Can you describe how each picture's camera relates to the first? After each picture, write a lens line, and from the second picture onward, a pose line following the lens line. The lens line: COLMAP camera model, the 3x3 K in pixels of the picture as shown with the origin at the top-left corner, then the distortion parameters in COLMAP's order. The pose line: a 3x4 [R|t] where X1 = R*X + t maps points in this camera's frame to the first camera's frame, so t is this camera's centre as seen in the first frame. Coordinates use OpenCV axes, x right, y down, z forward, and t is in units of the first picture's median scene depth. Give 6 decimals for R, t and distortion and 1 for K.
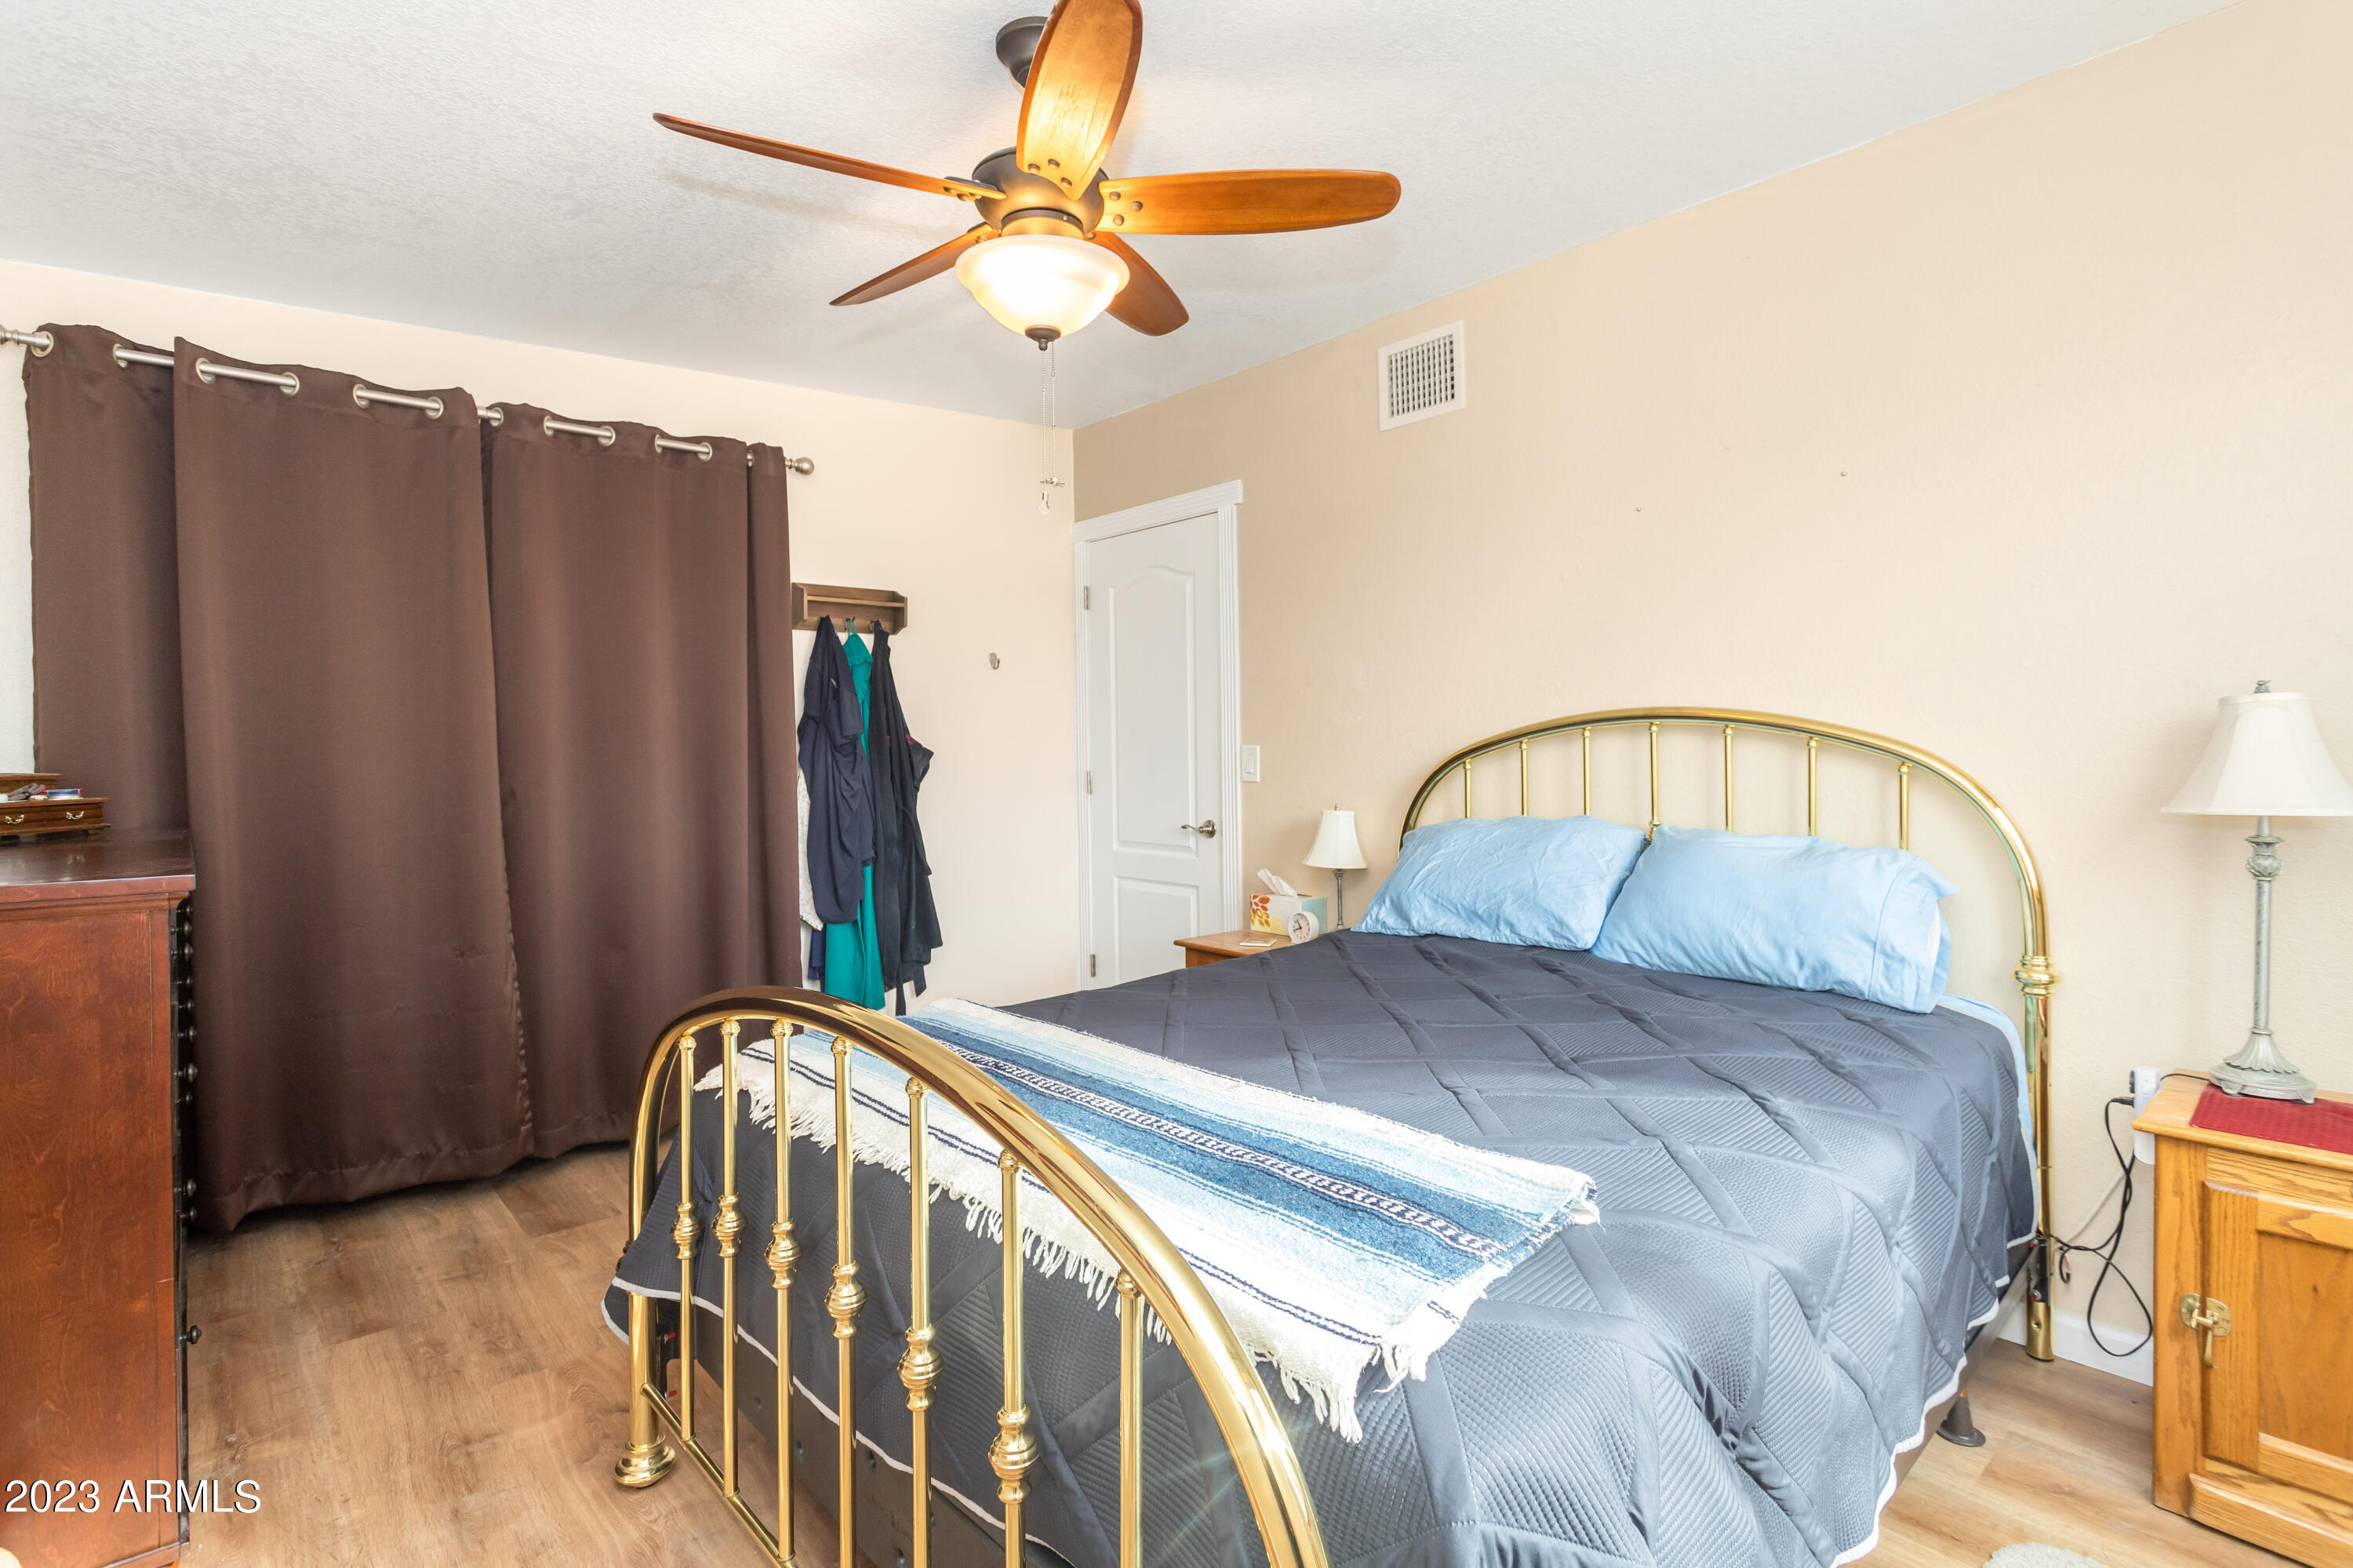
lens RADIAL K [[1136.4, 0, 1167.1], [0, 1136.4, 763.8], [0, 0, 1]] dist [0.005605, 0.000937]
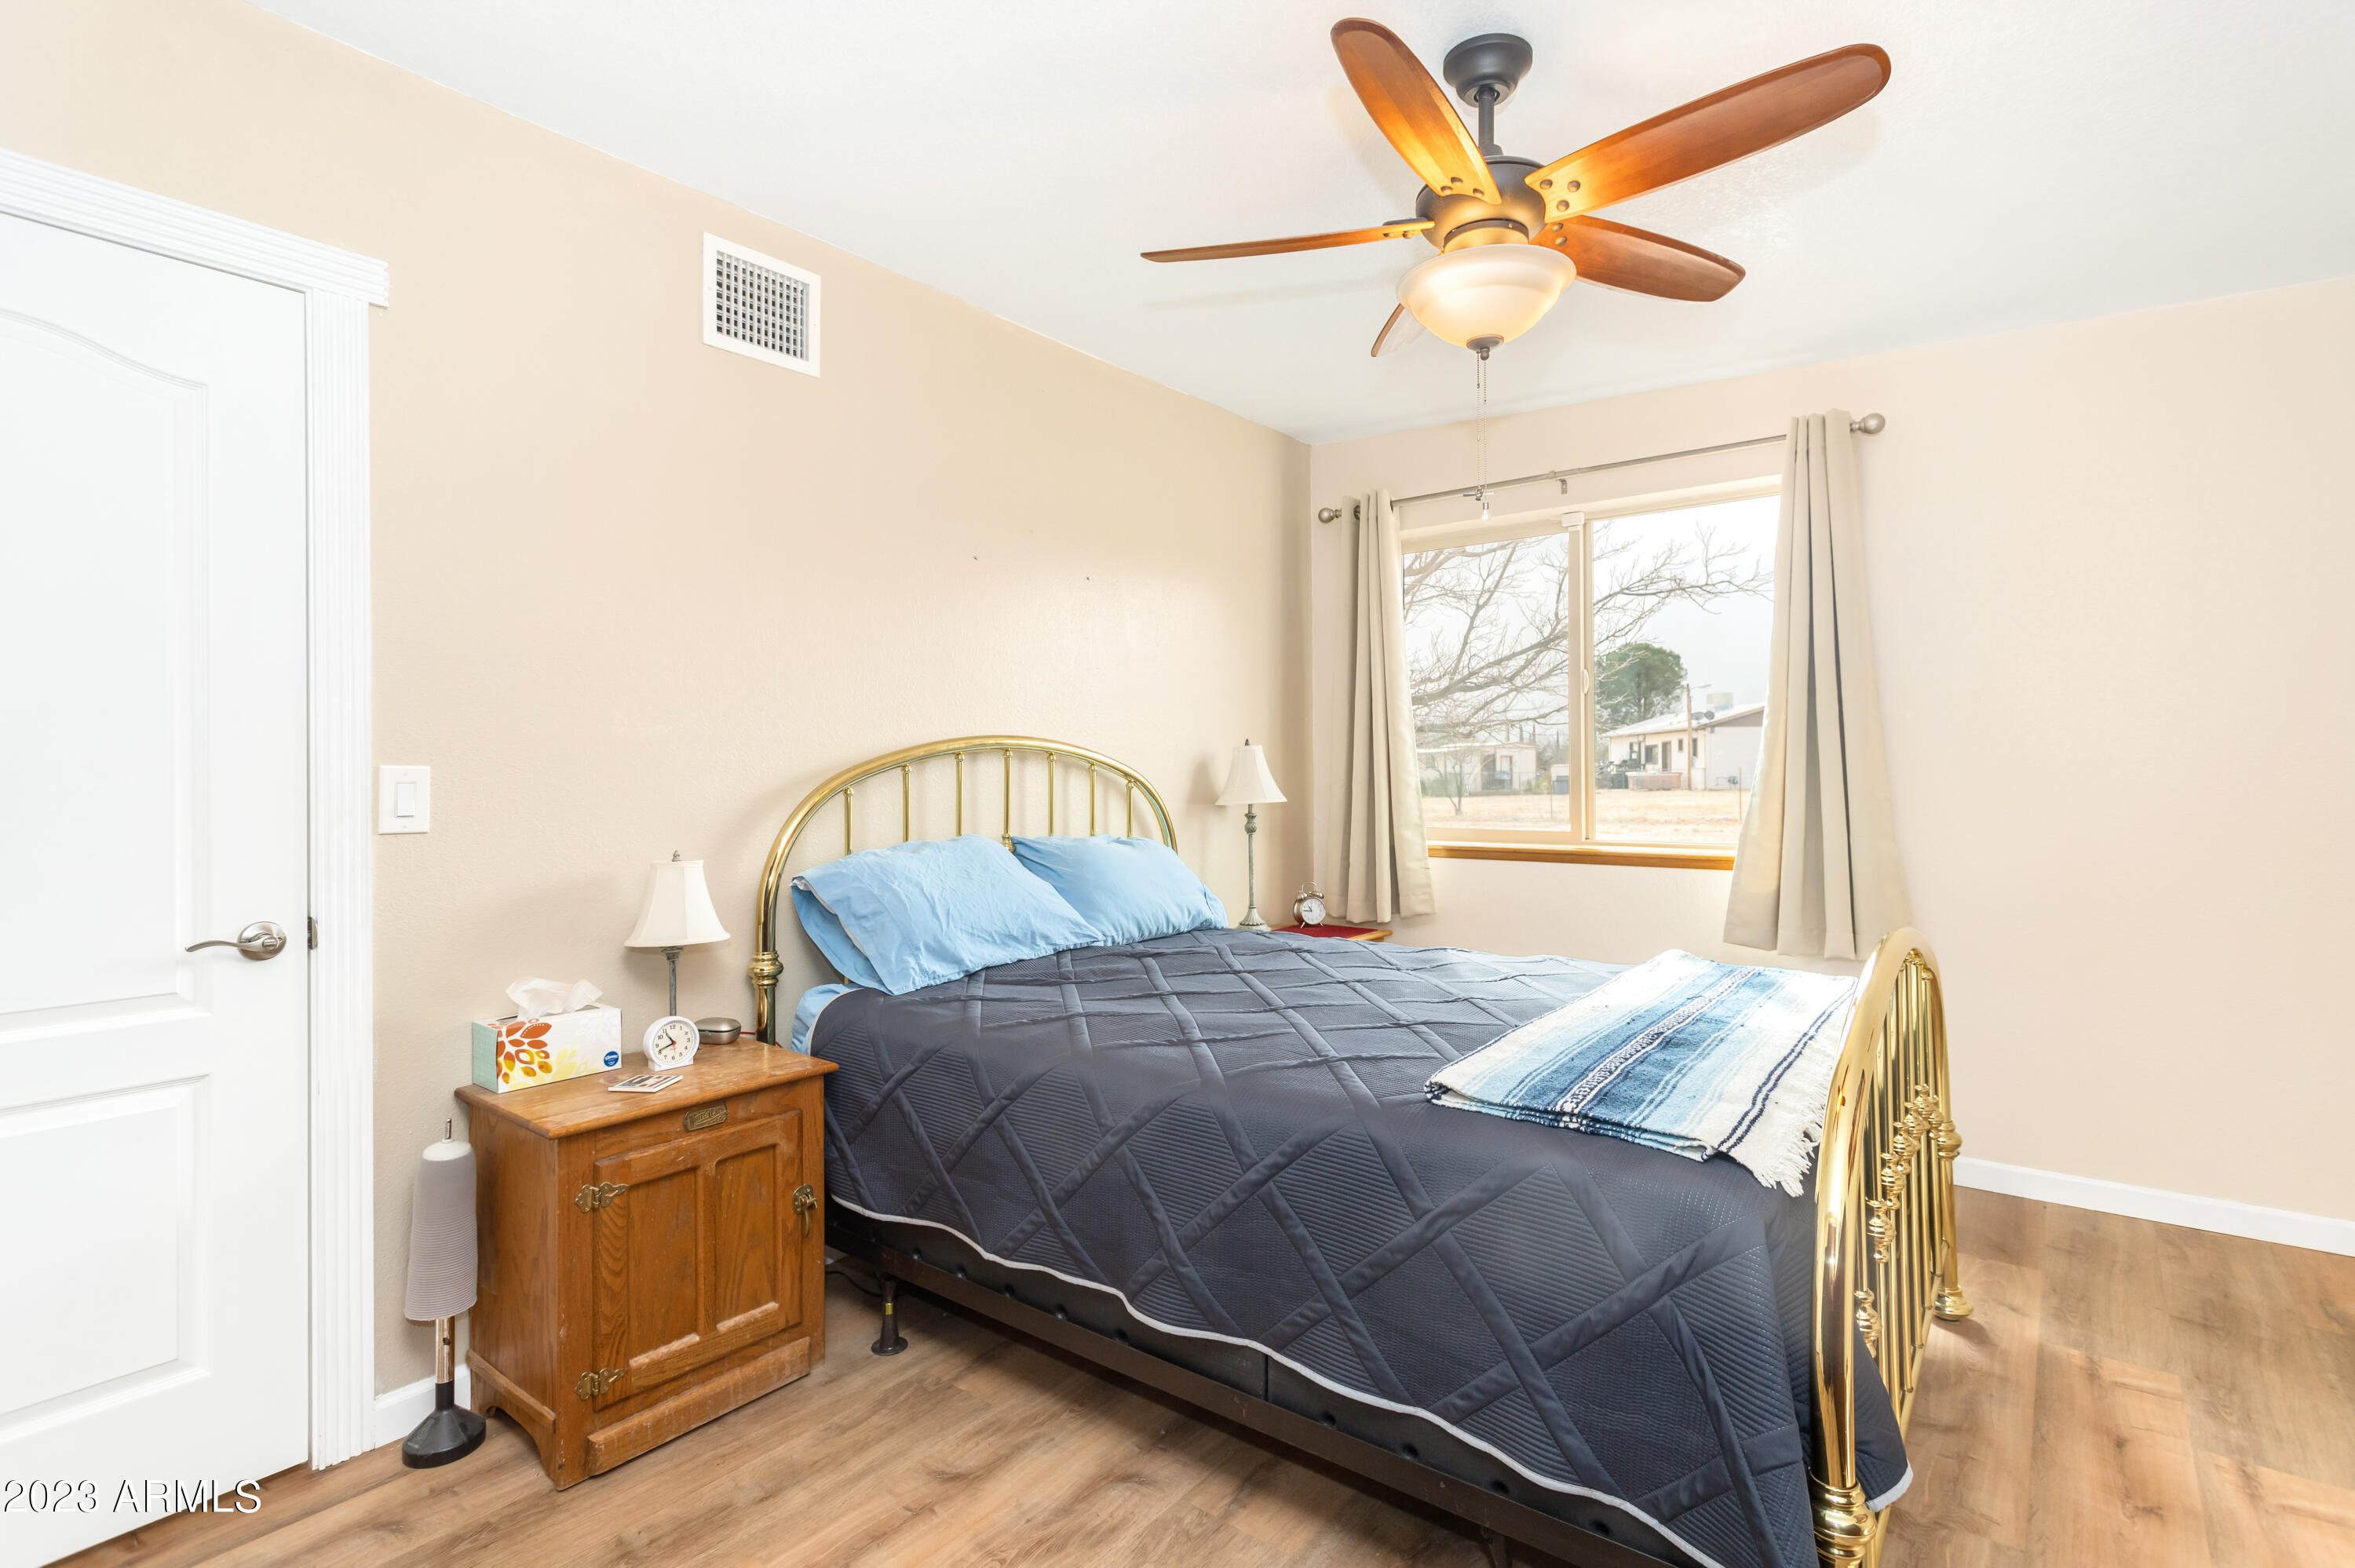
lens RADIAL K [[1137.2, 0, 1168.1], [0, 1137.2, 763.8], [0, 0, 1]] dist [0.005605, 0.000937]
pose [[-0.186448, 0.015195, 0.982347, -0.744973], [0.019288, 0.999744, -0.011803, -0.004985], [-0.982276, 0.016747, -0.186693, 1.062310]]
